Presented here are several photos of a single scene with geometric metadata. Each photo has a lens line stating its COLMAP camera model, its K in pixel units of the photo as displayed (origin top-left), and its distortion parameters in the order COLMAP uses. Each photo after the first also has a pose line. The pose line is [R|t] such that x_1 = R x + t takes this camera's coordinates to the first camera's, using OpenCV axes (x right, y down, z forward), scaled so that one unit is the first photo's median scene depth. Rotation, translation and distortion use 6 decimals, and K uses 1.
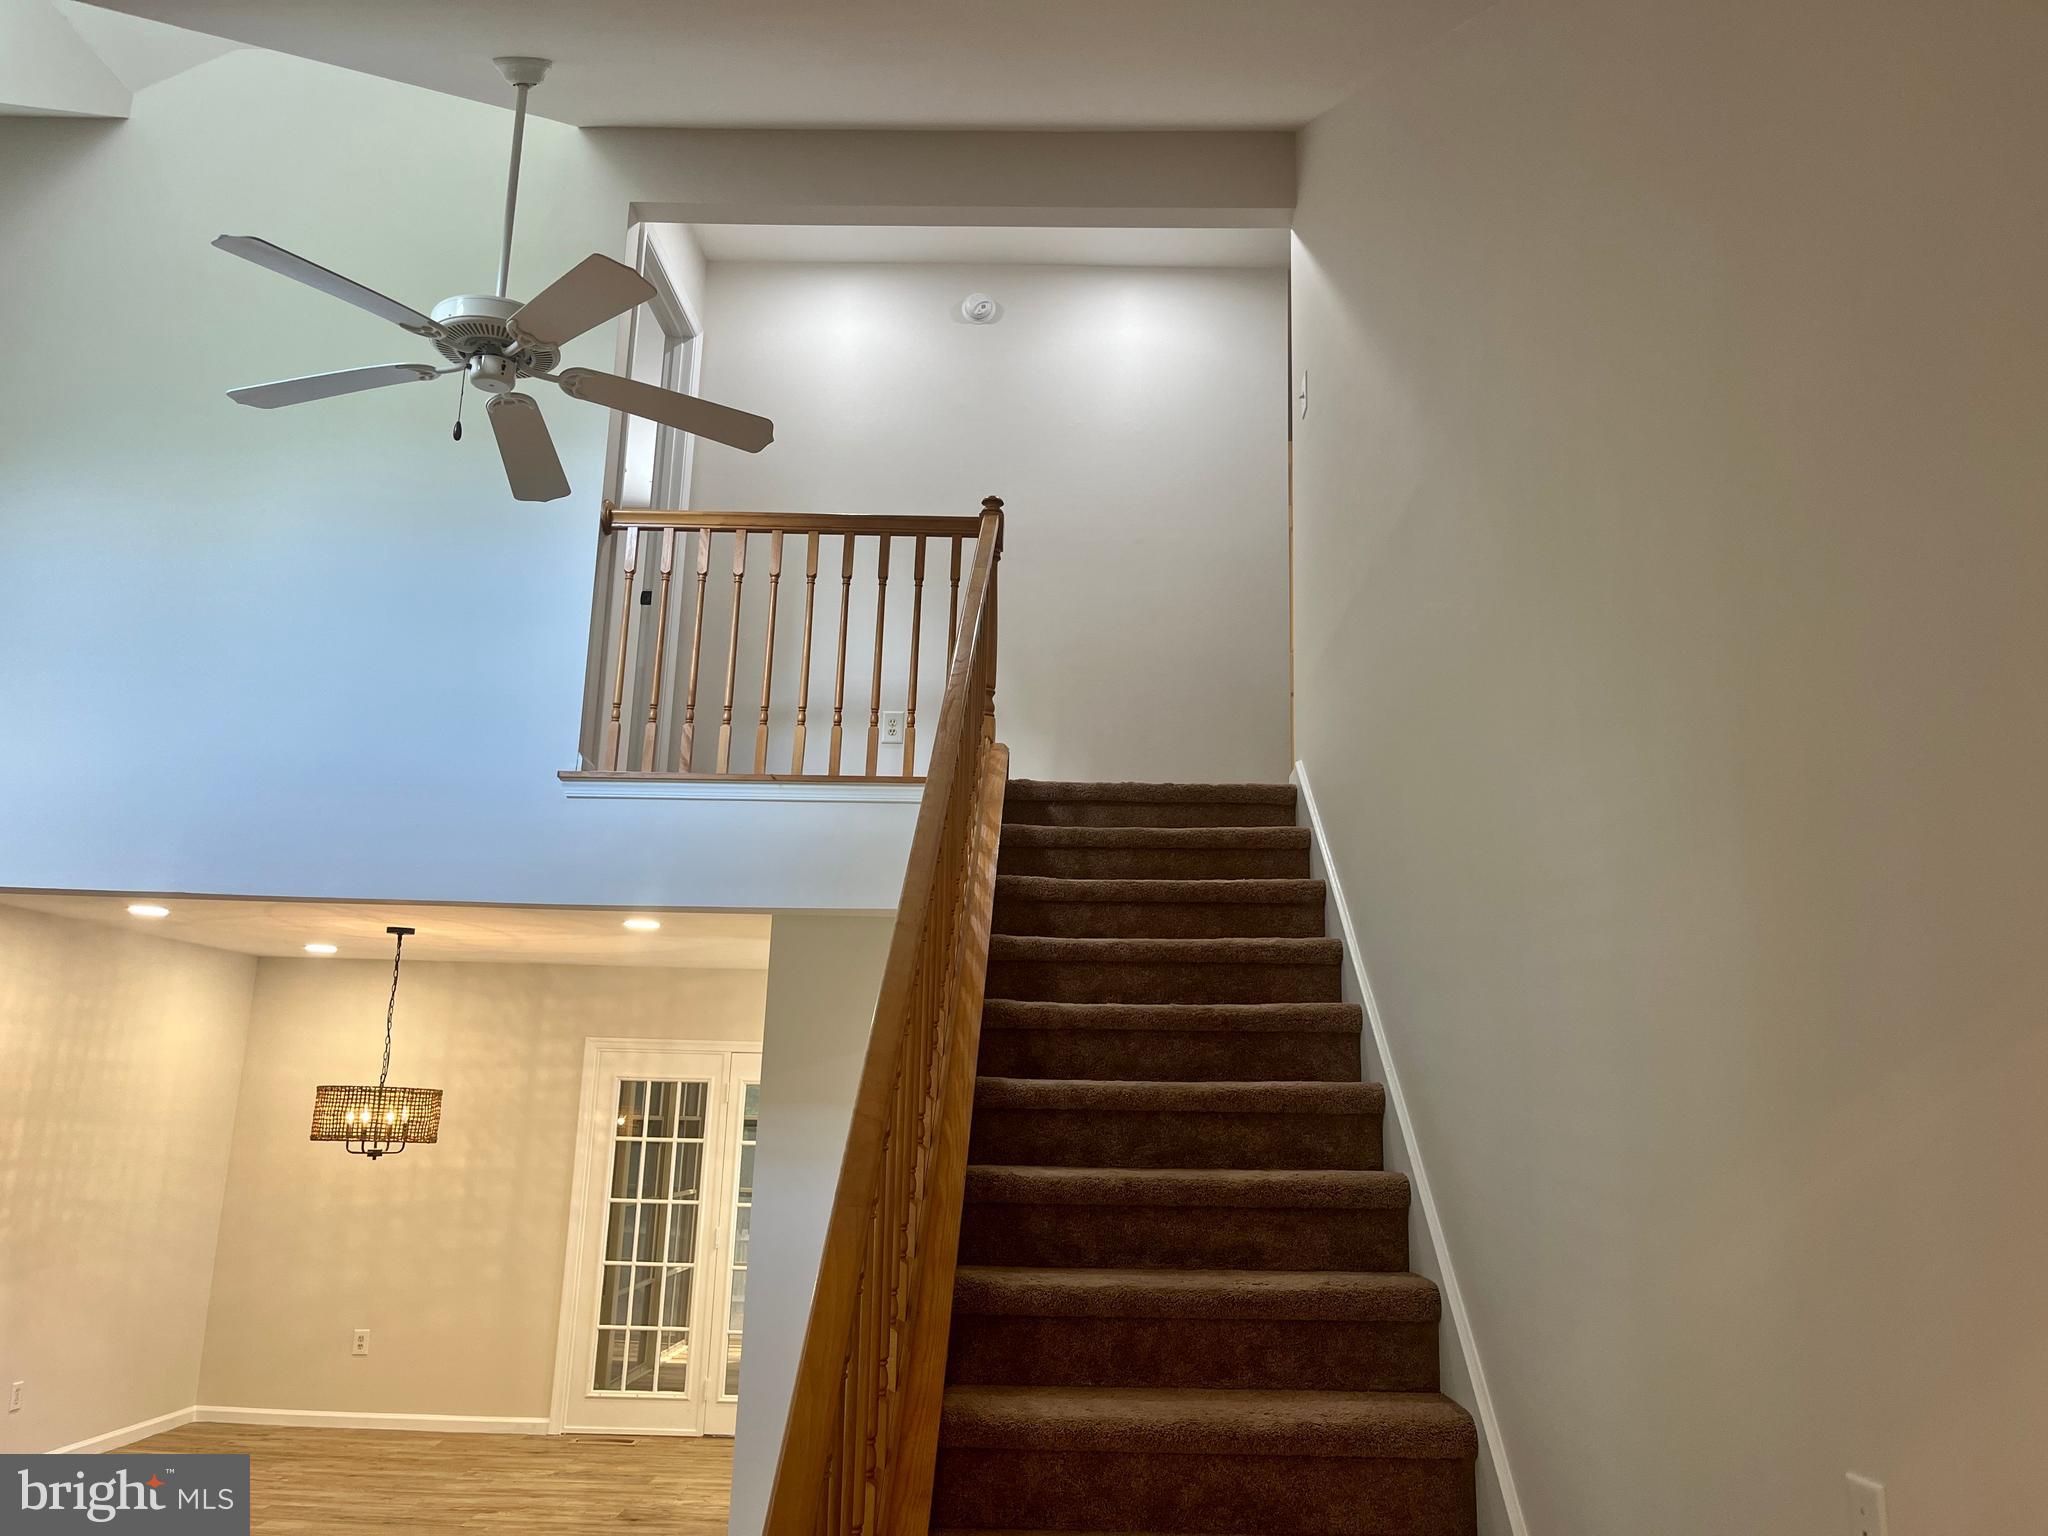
lens RADIAL K [[1566.7, 0, 1014.6], [0, 1566.7, 762.5], [0, 0, 1]] dist [0.041905, -0.036438]
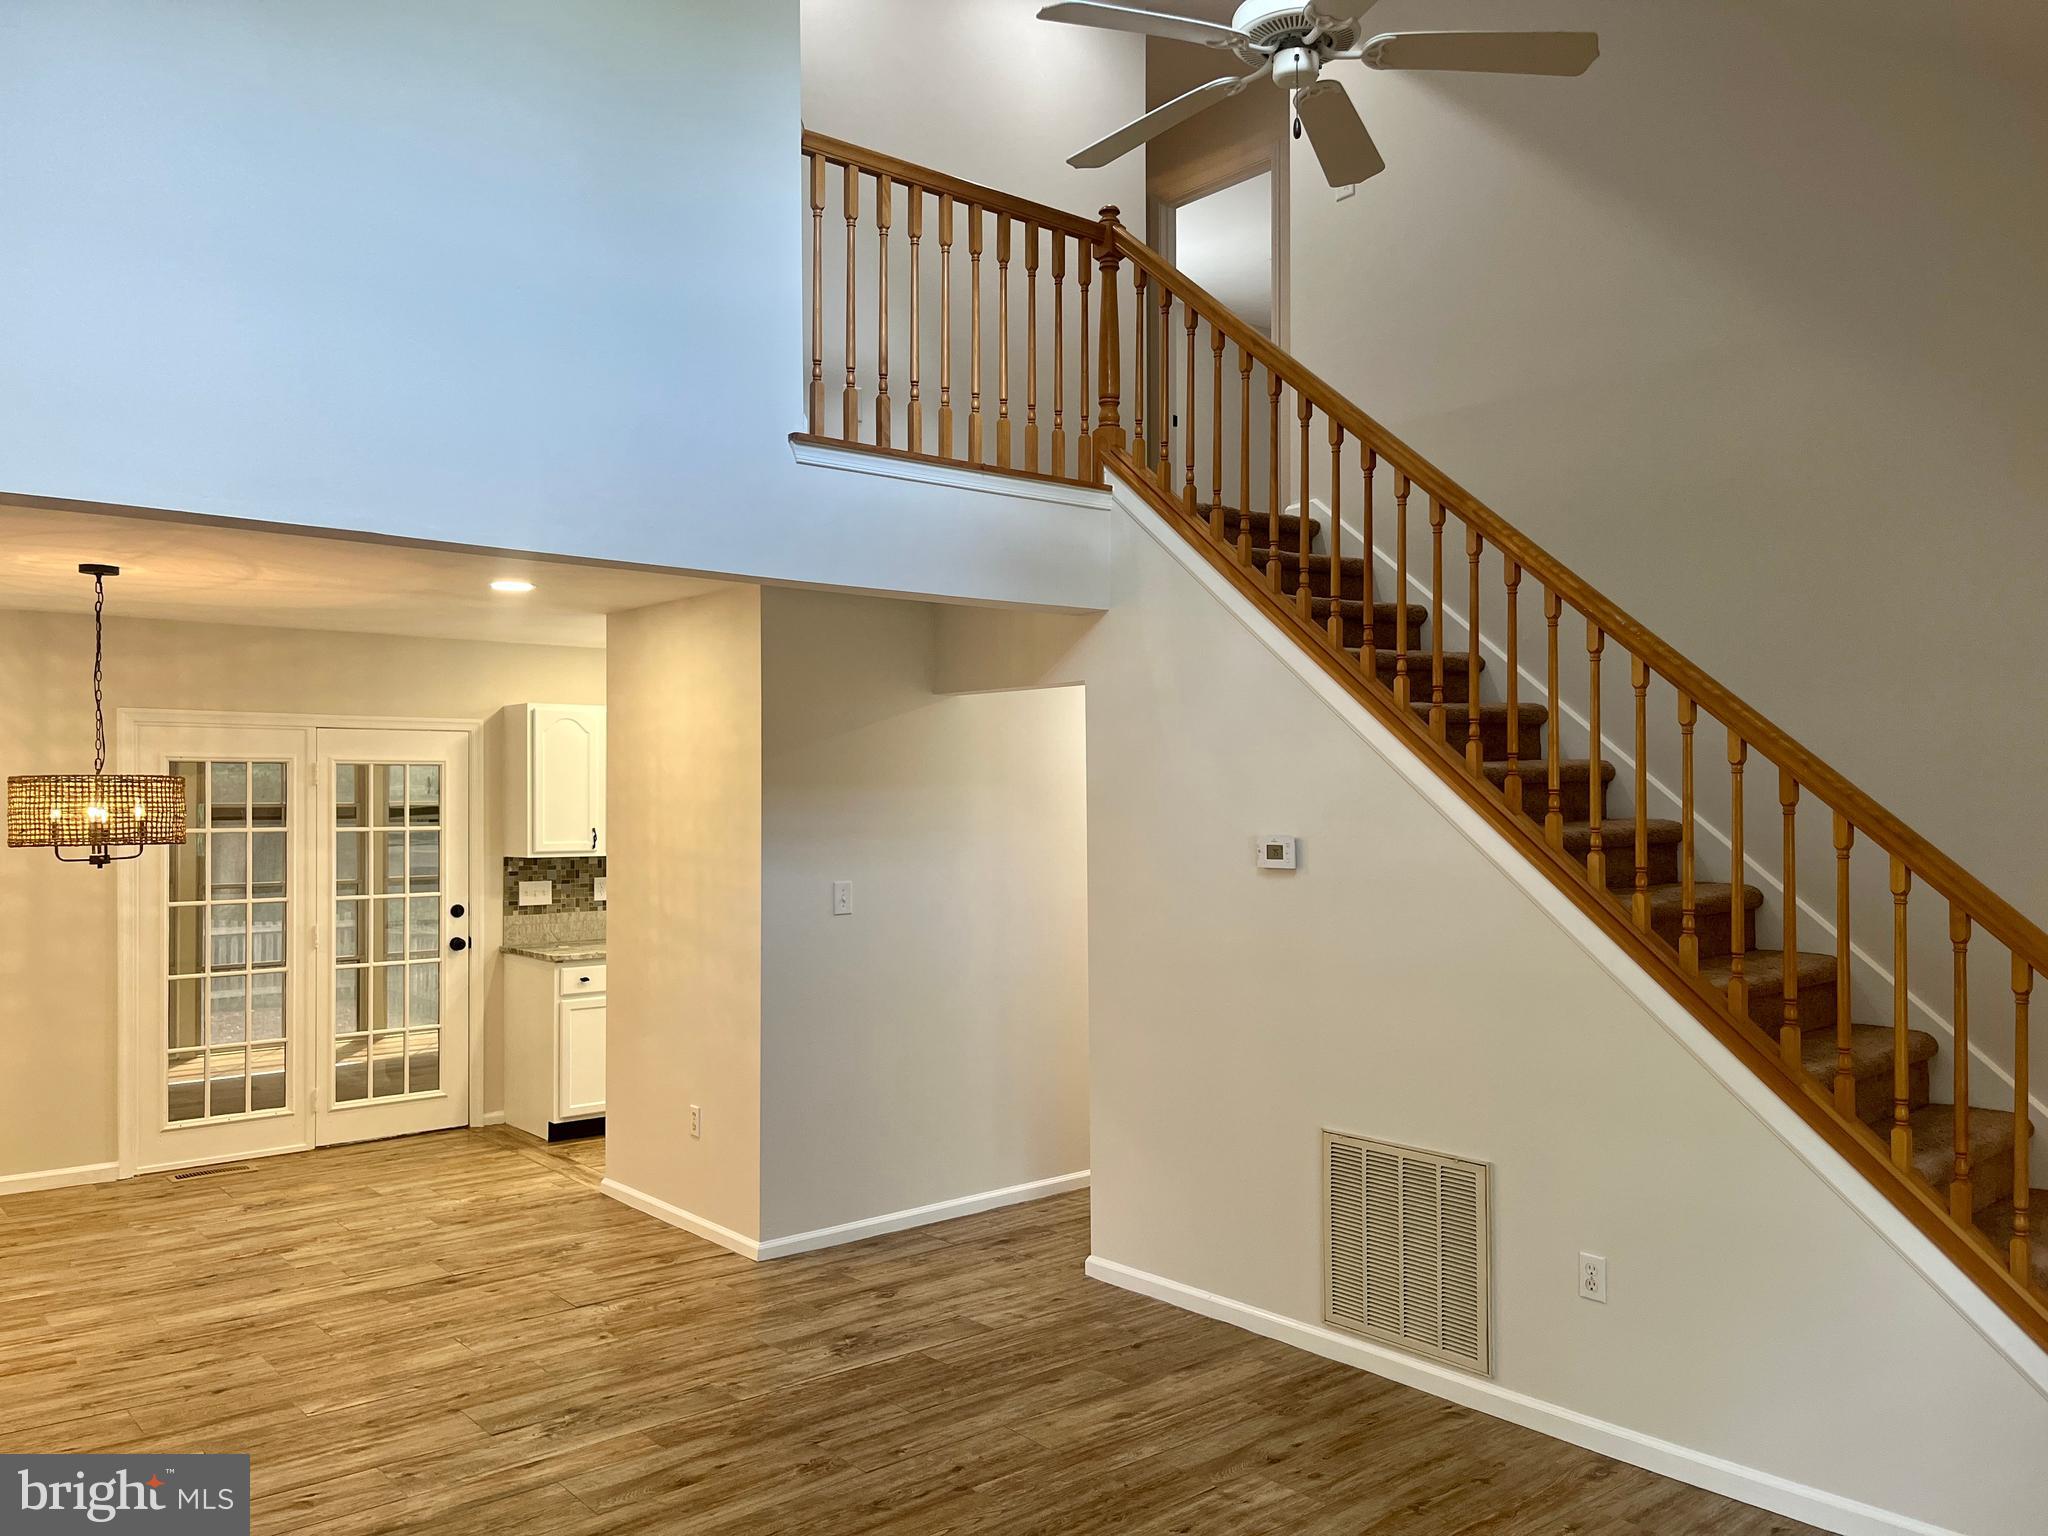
lens RADIAL K [[1566.7, 0, 1008.4], [0, 1566.7, 764.2], [0, 0, 1]] dist [0.041905, -0.036438]
pose [[0.750955, -0.016875, 0.660138, -0.487460], [-0.124581, 0.978102, 0.166723, 0.016081], [-0.648495, -0.207442, 0.732408, 0.135780]]
